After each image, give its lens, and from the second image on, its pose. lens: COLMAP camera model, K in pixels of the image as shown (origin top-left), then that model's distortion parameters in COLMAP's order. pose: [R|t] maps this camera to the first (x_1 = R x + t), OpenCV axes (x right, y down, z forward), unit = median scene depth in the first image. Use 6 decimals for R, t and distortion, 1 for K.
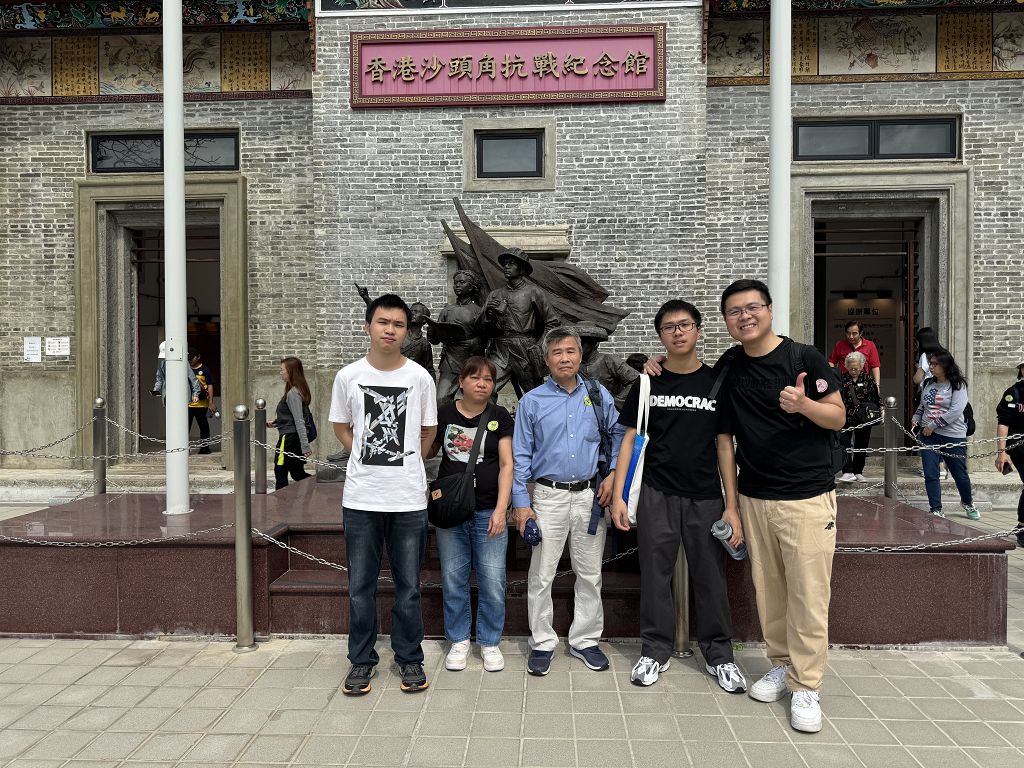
lens RADIAL K [[727.2, 0, 510.0], [0, 727.2, 387.5], [0, 0, 1]] dist [0.018831, -0.019692]
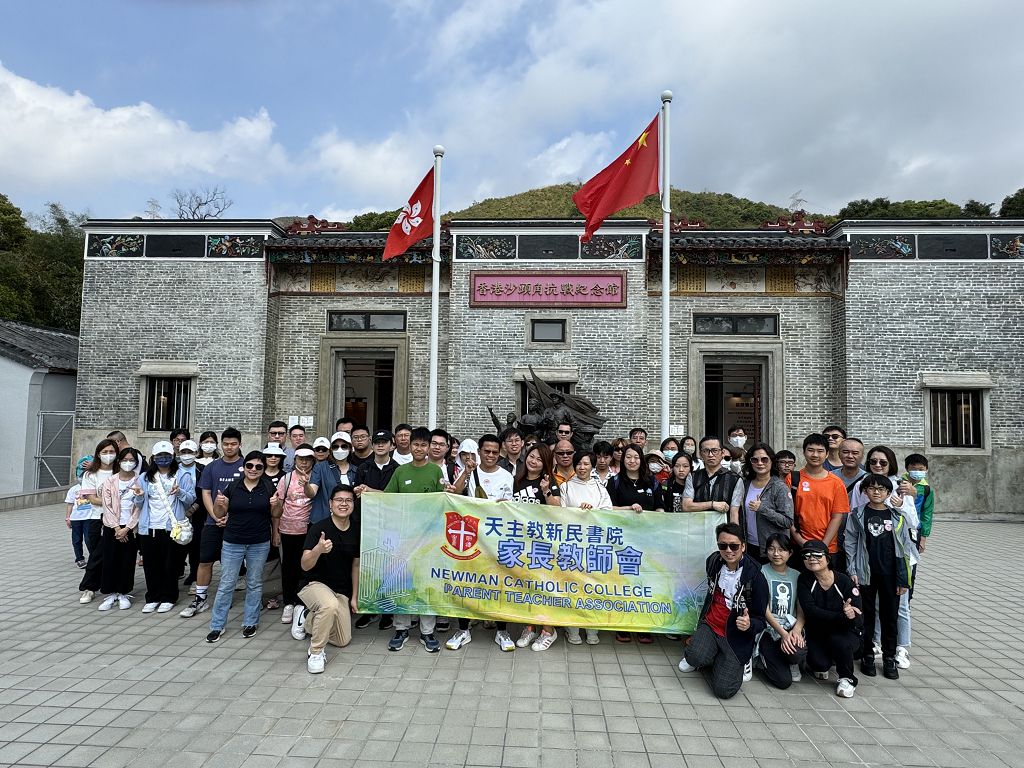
lens RADIAL K [[594.7, 0, 502.5], [0, 594.7, 388.4], [0, 0, 1]] dist [0.000302, 0.001900]
pose [[0.999680, 0.020700, -0.014547, -0.095068], [-0.021703, 0.997130, -0.072537, -0.042588], [0.013004, 0.072829, 0.997260, -0.584382]]
